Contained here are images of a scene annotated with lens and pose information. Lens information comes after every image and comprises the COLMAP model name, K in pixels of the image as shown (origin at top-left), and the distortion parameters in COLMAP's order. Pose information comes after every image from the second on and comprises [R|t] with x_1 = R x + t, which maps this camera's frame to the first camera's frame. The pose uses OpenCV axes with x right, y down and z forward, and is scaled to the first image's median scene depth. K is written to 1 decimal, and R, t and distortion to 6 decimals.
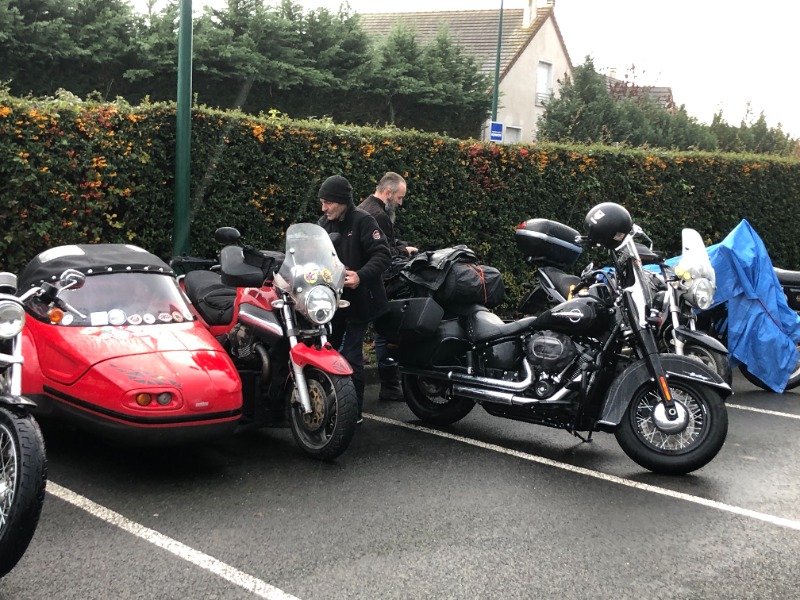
lens RADIAL K [[1093.2, 0, 399.5], [0, 1093.2, 299.1], [0, 0, 1]] dist [0.025478, 0.000000]
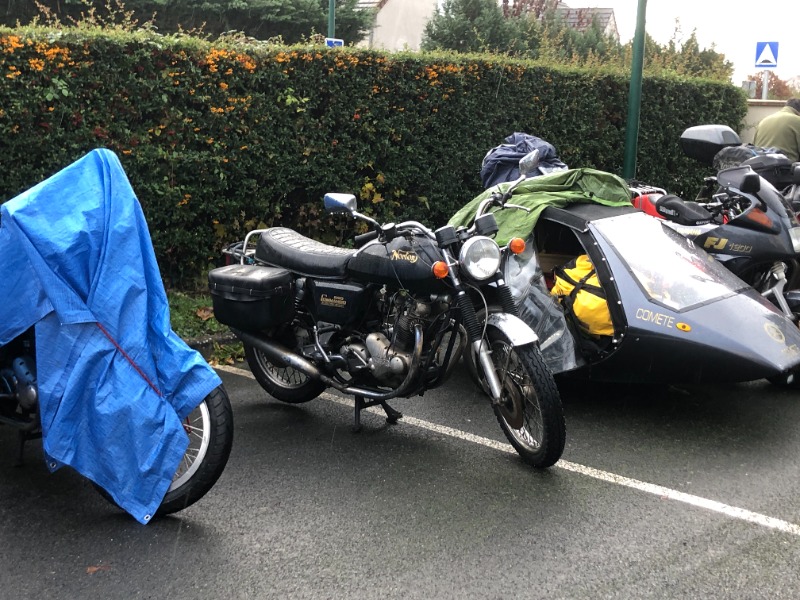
lens RADIAL K [[1093.2, 0, 400.4], [0, 1093.2, 300.6], [0, 0, 1]] dist [0.025478, 0.000000]
pose [[0.999894, -0.014286, -0.002697, 0.340812], [0.014413, 0.998365, 0.055309, -0.024471], [0.001902, -0.055342, 0.998466, 0.401749]]
